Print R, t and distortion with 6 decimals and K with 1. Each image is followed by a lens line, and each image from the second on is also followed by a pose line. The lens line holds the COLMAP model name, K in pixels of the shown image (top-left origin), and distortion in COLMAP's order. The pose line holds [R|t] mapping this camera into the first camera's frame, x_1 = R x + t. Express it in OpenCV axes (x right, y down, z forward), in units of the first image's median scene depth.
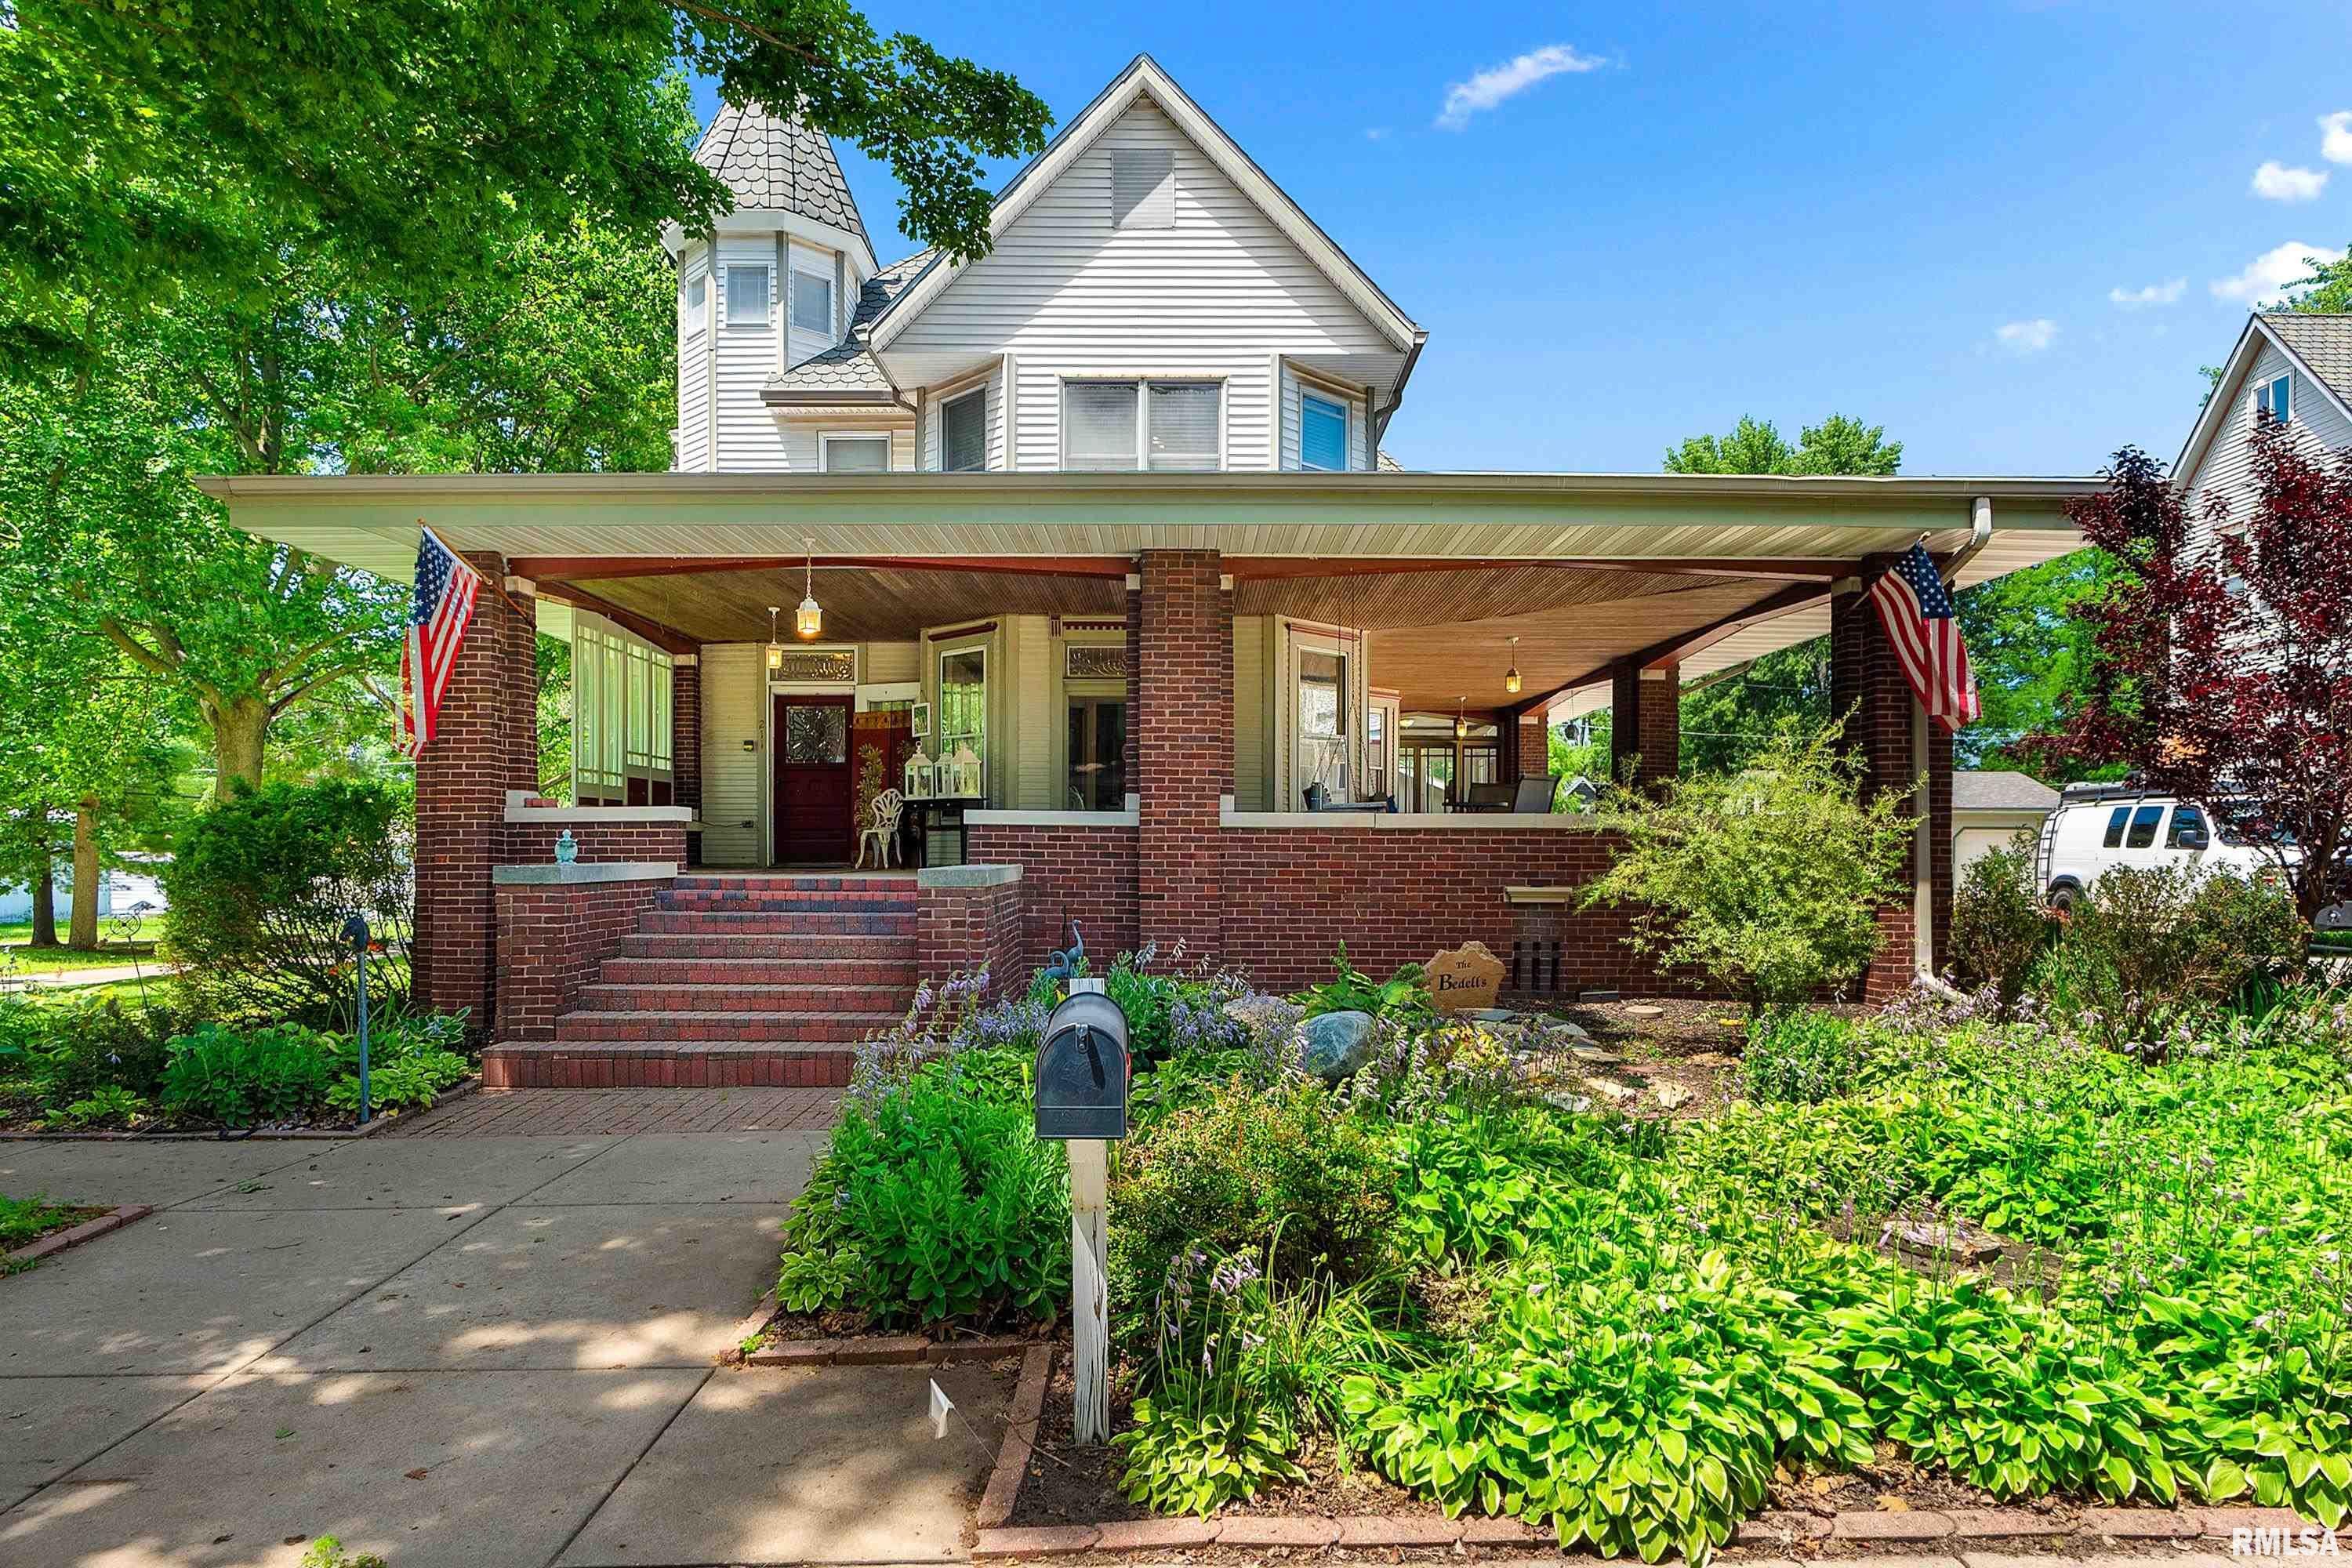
lens RADIAL K [[1400.5, 0, 1162.3], [0, 1400.5, 856.0], [0, 0, 1]] dist [-0.005164, -0.000364]
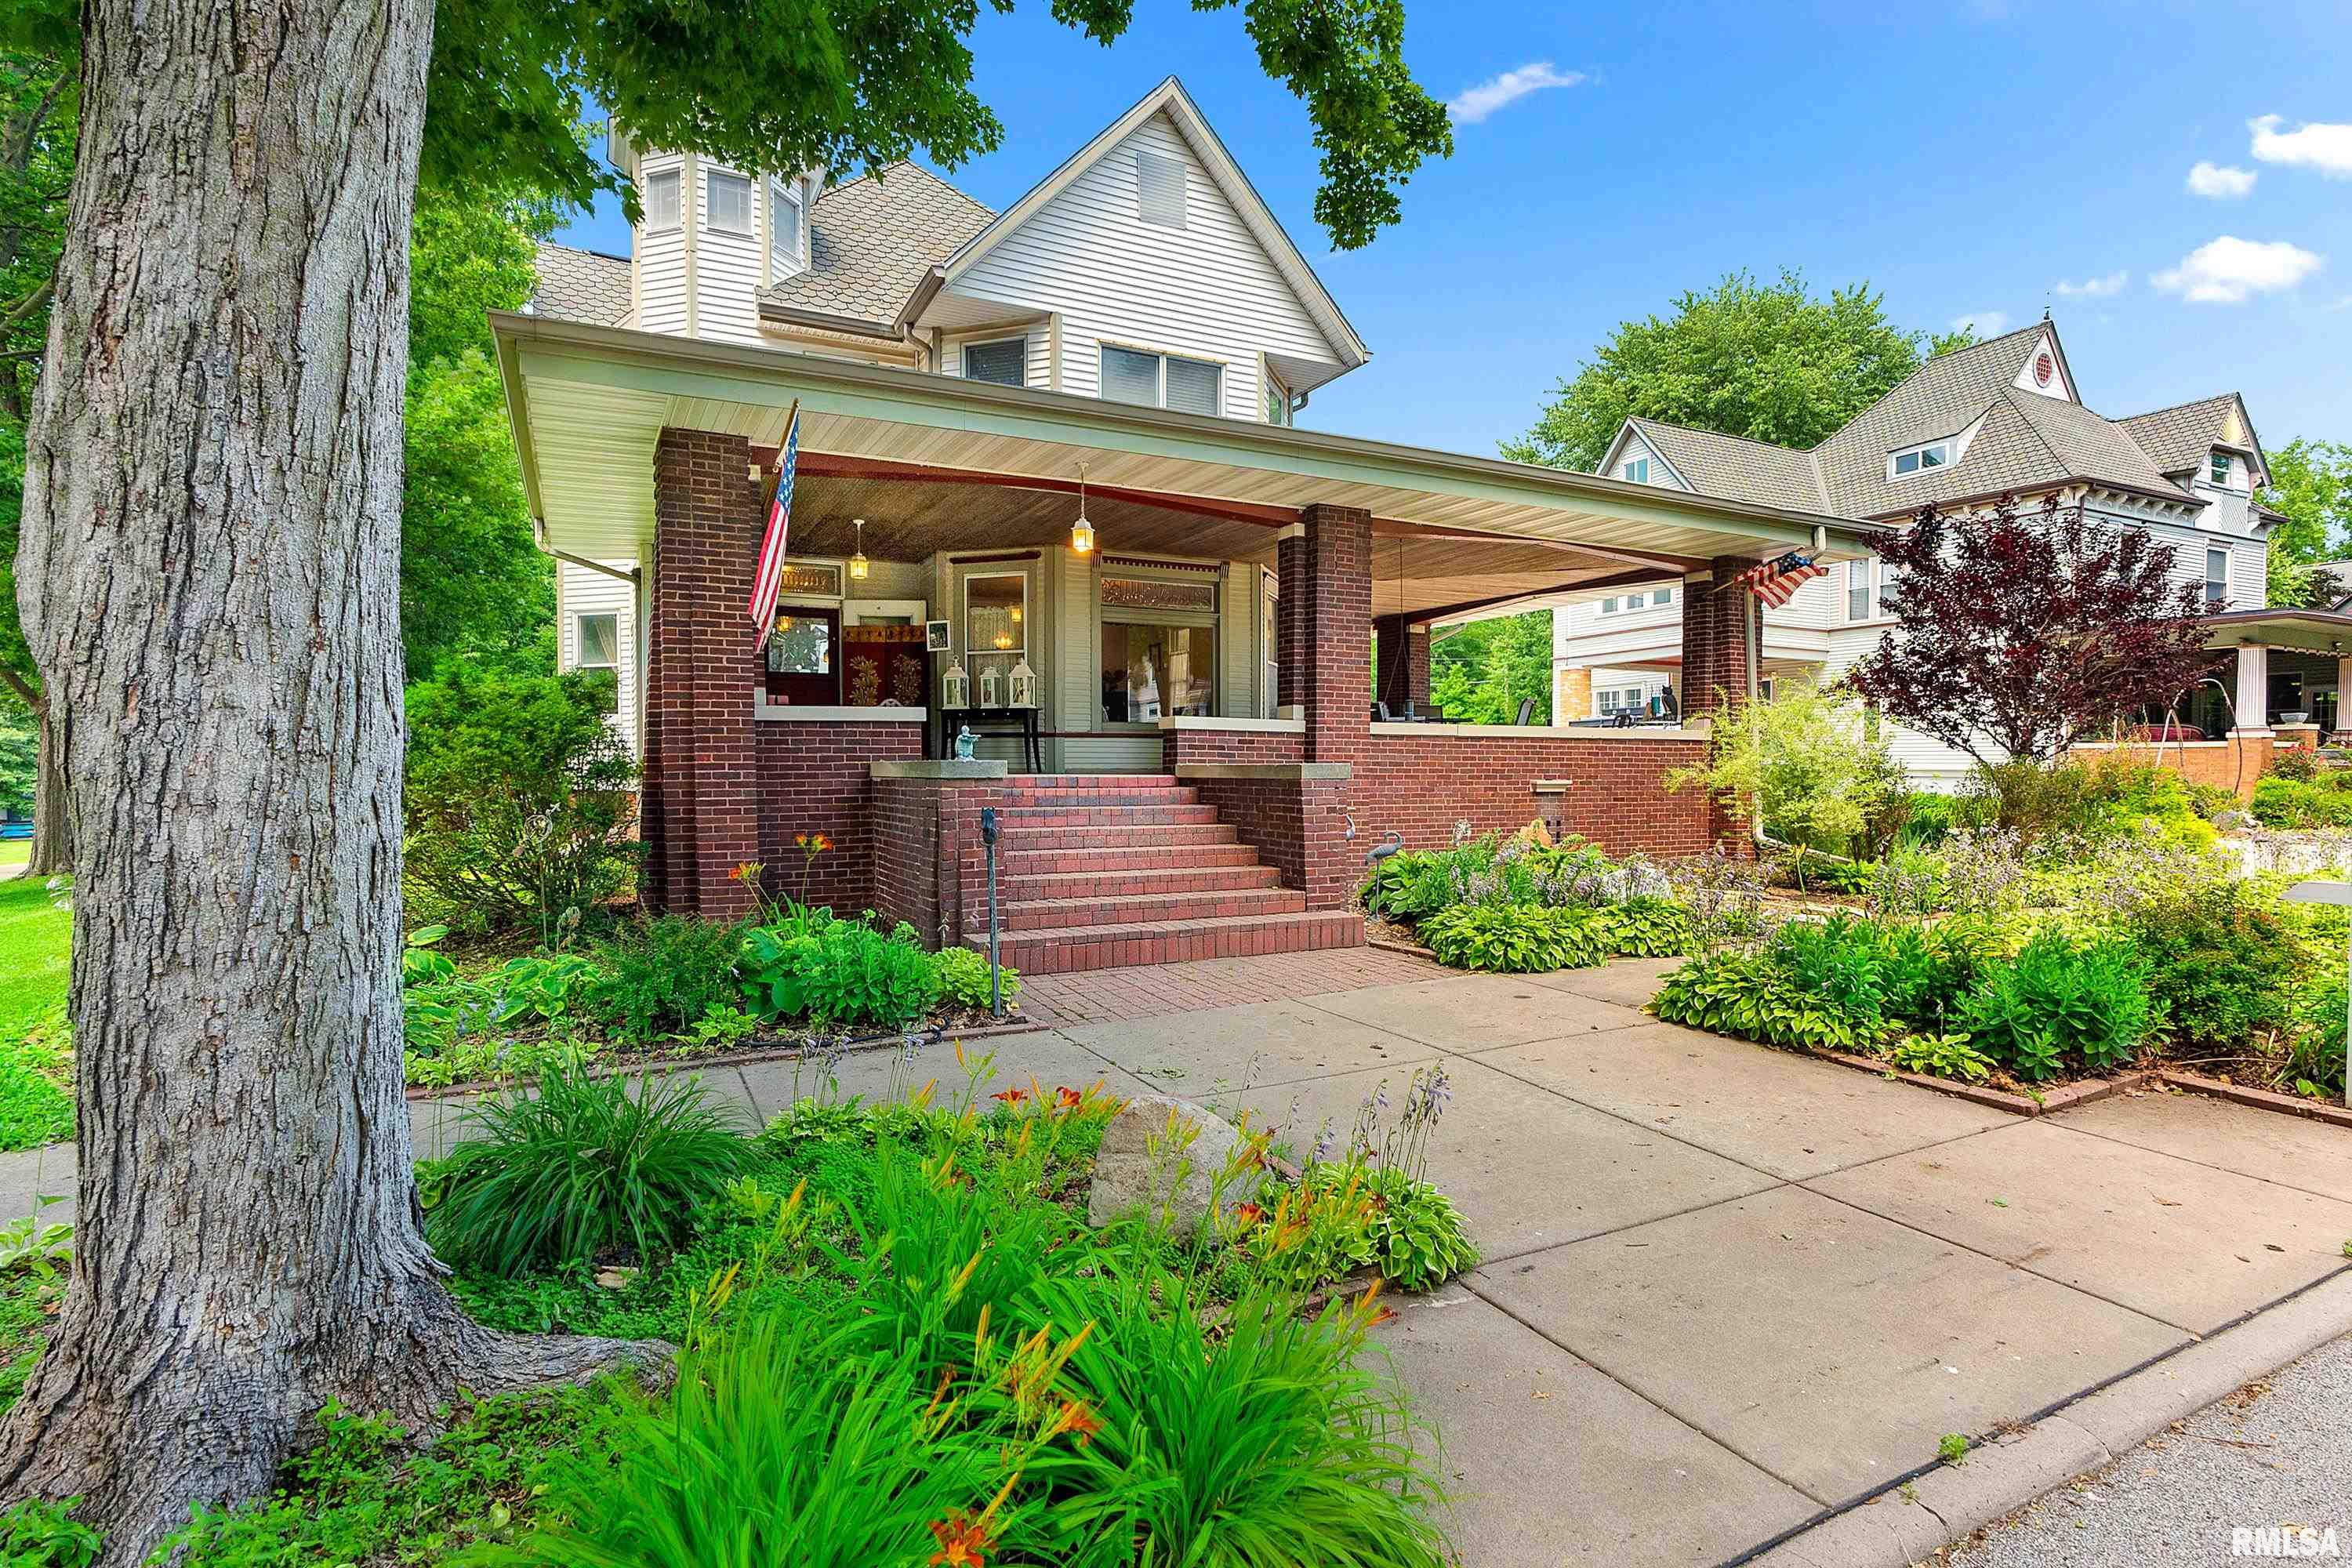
lens RADIAL K [[1177.0, 0, 1178.8], [0, 1177.0, 788.5], [0, 0, 1]] dist [0.001134, 0.000301]
pose [[0.889745, -0.009672, 0.456356, -0.456593], [0.004550, 0.999914, 0.012322, 0.011344], [-0.456436, -0.008887, 0.889712, 0.112824]]
